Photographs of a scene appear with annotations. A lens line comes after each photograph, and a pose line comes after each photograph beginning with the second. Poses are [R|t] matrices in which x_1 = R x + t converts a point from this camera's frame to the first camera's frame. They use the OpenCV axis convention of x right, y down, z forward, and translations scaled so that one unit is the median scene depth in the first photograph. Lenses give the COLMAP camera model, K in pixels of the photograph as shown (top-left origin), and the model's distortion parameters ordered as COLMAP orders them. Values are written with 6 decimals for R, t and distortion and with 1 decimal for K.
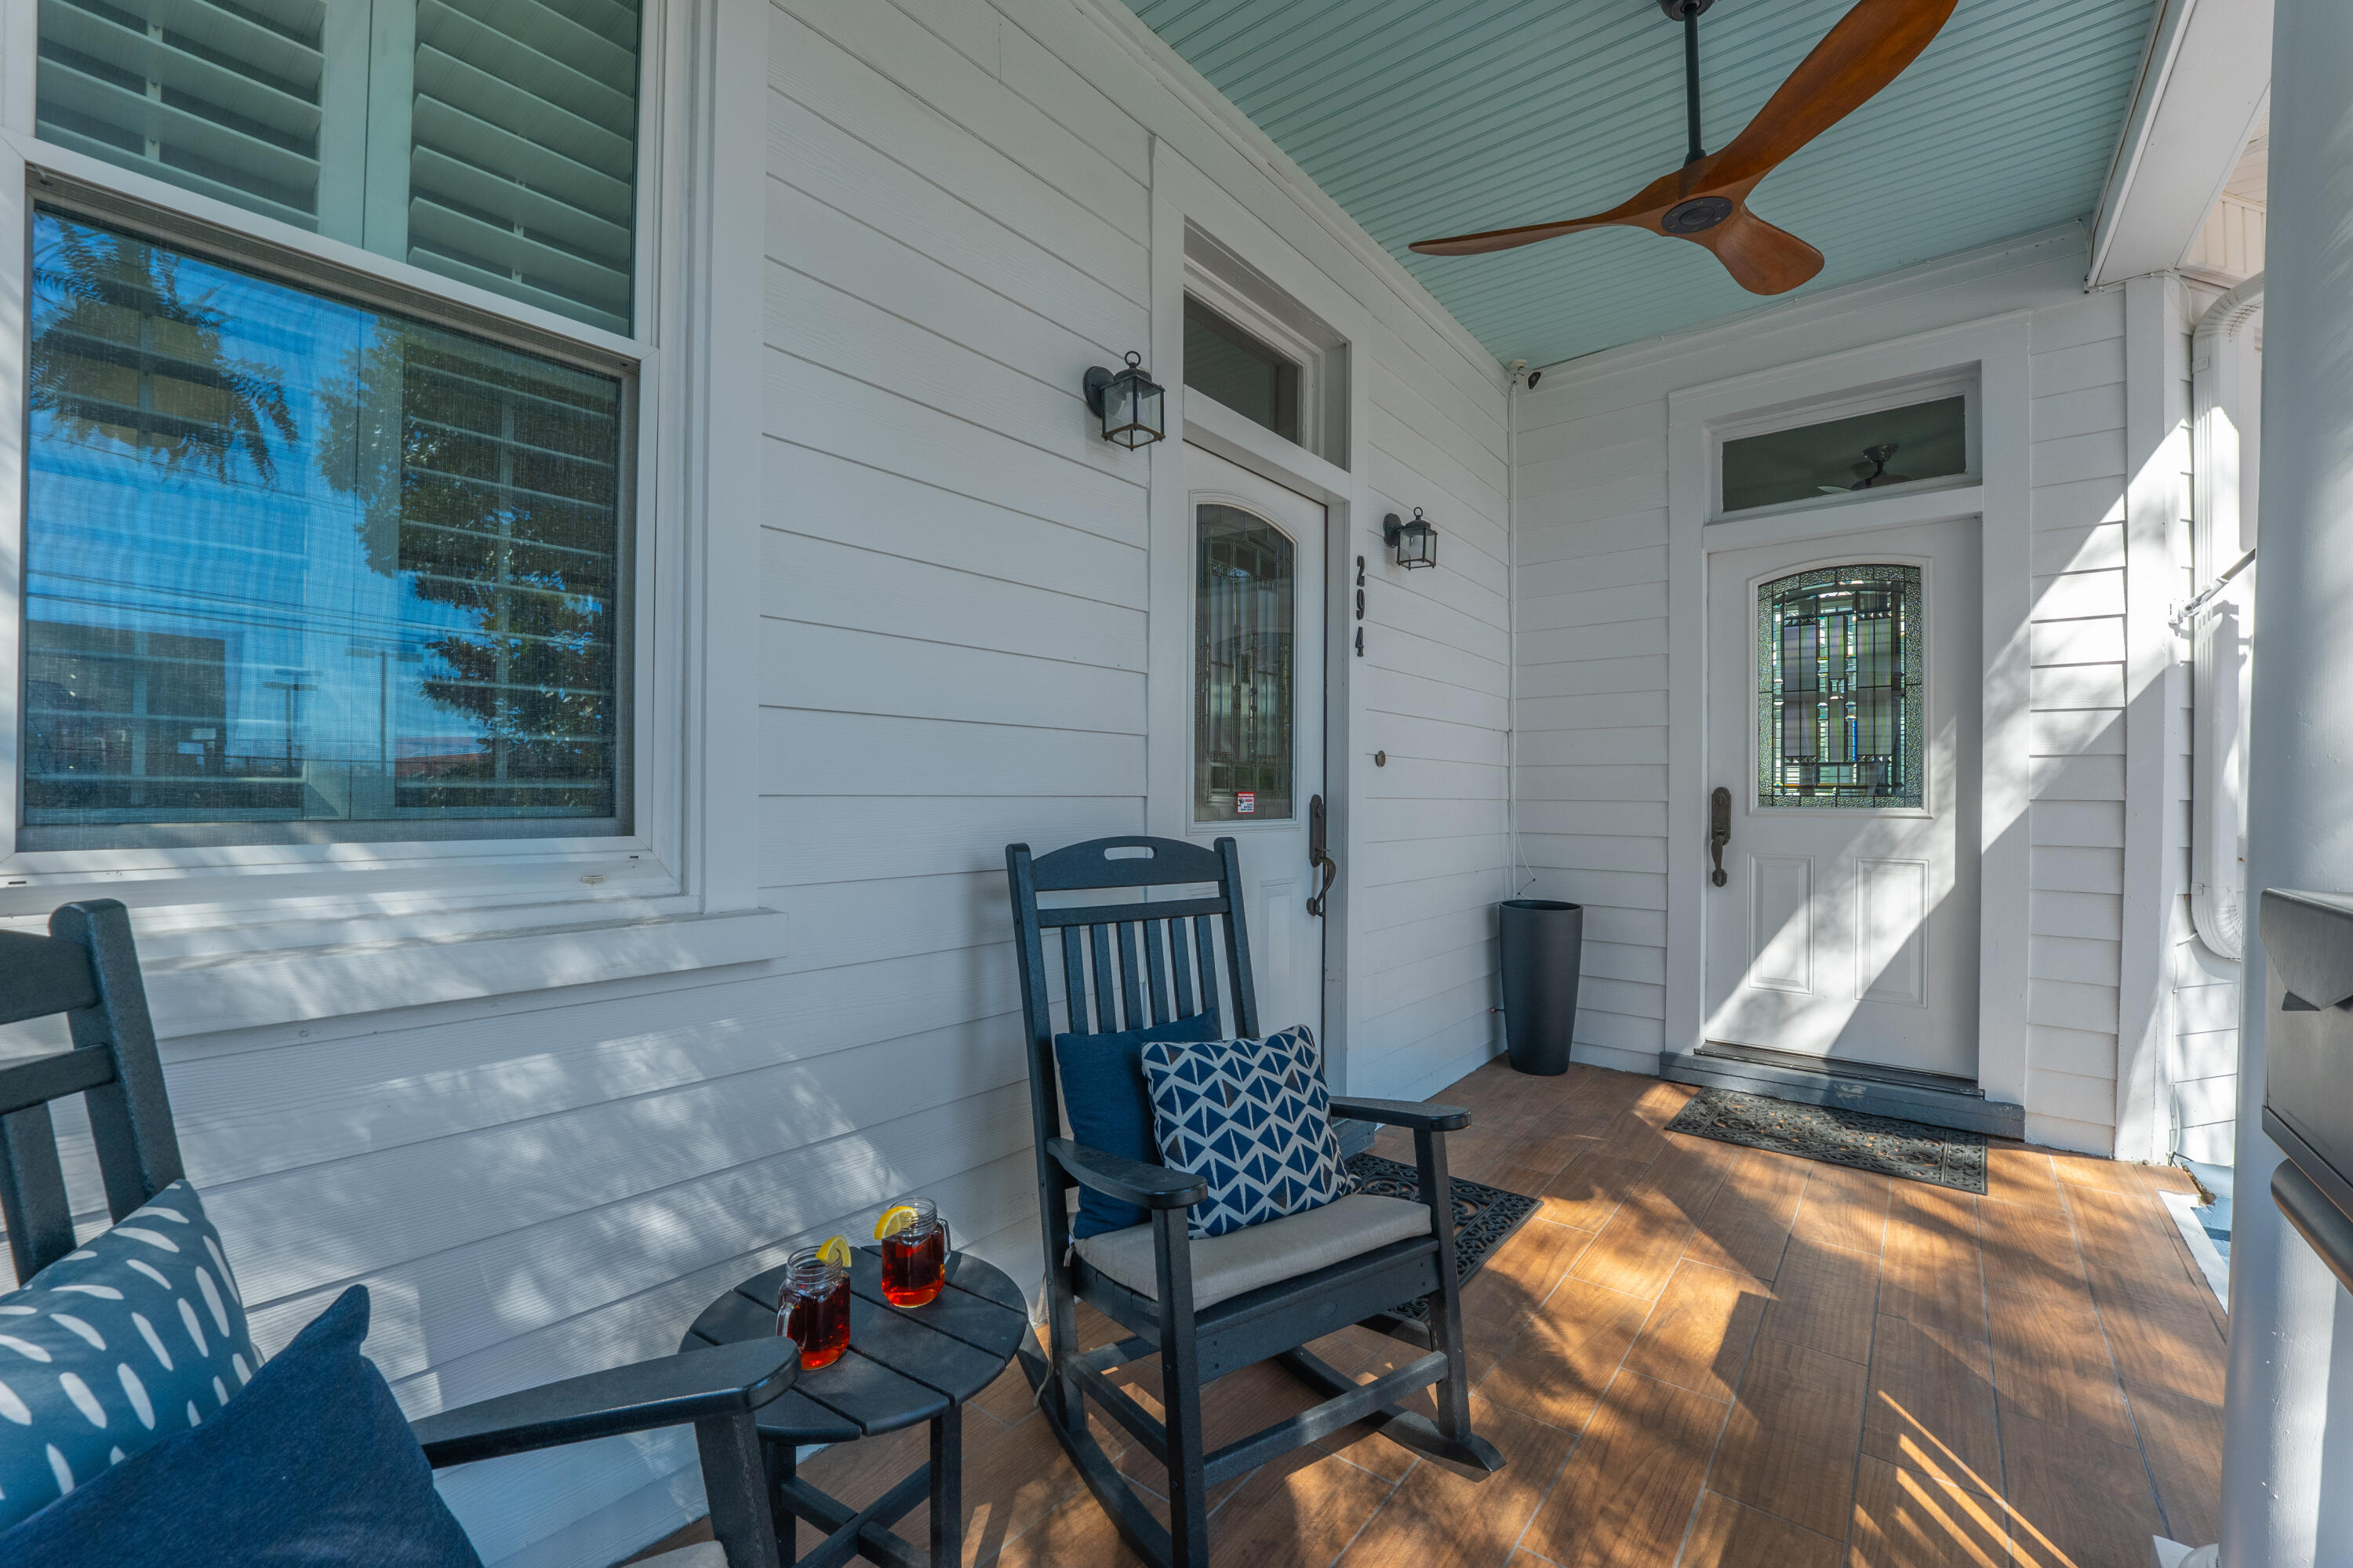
lens RADIAL K [[977.9, 0, 1176.5], [0, 977.9, 784.0], [0, 0, 1]] dist [-0.001505, -0.000205]
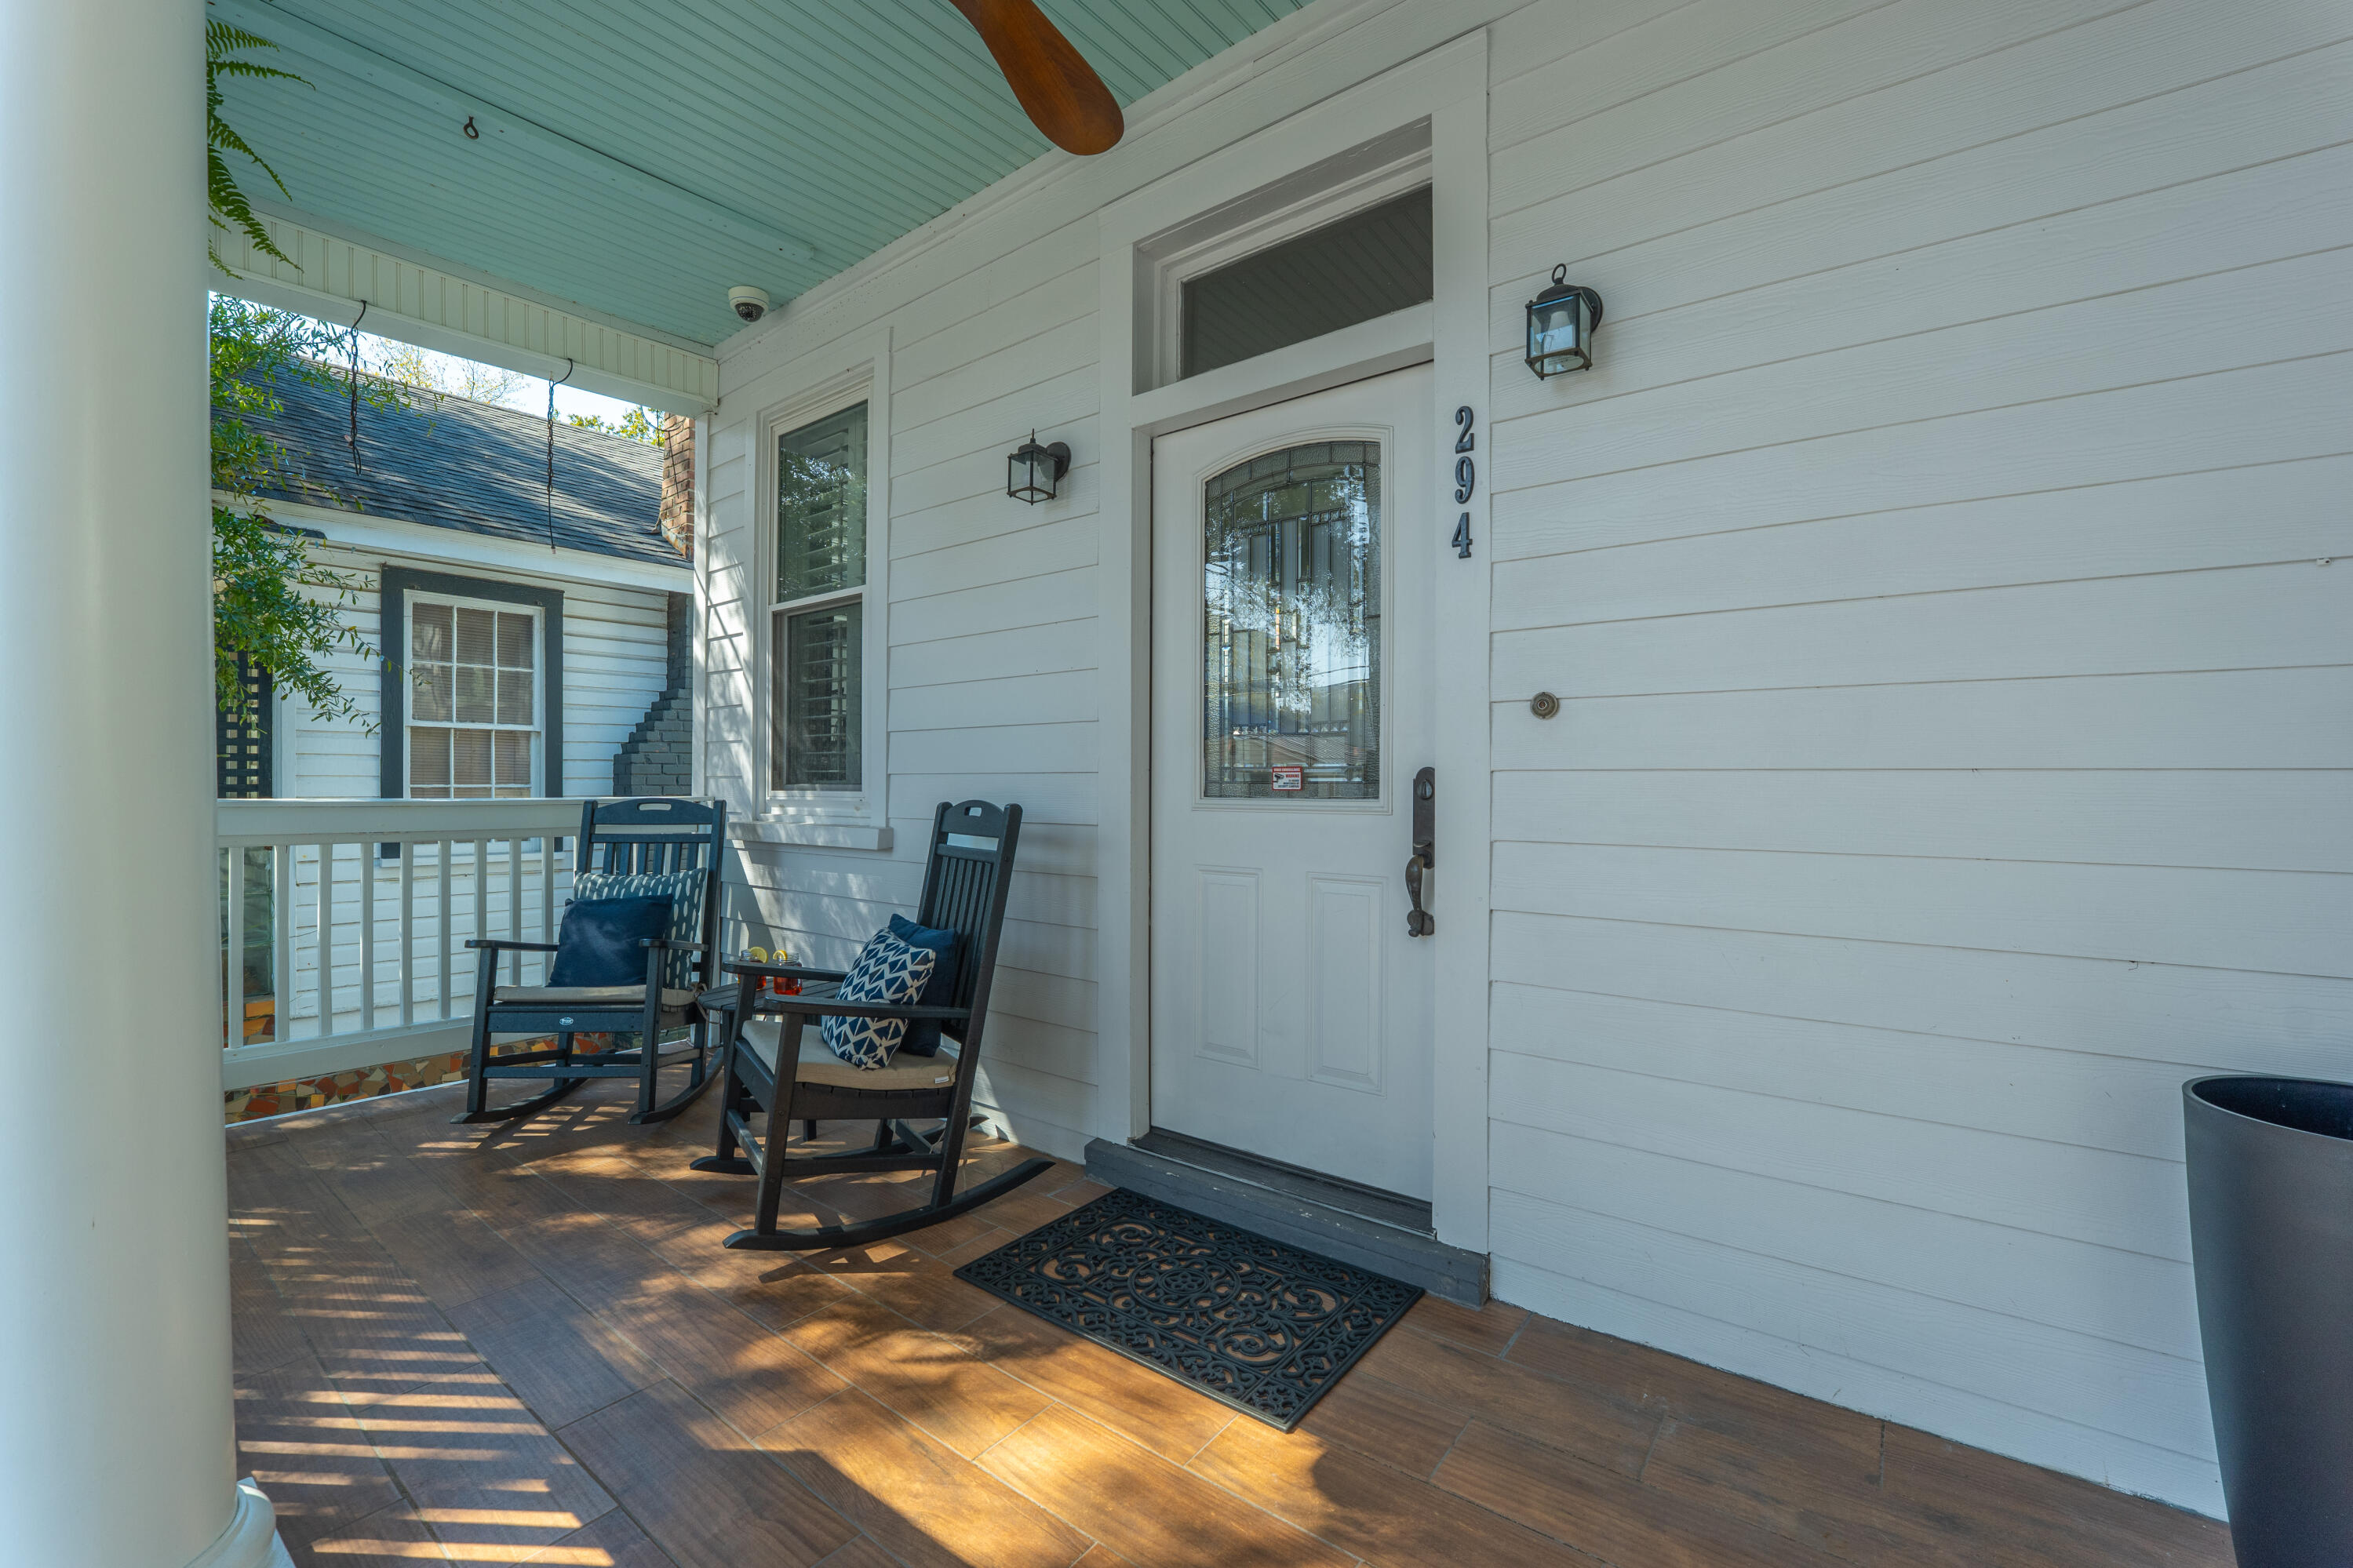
lens RADIAL K [[958.1, 0, 1179.8], [0, 958.1, 772.3], [0, 0, 1]] dist [-0.002965, -0.000391]
pose [[0.014225, -0.005414, -0.999884, 1.234515], [0.017657, 0.999831, -0.005162, 0.021480], [0.999743, -0.017582, 0.014318, 1.176918]]
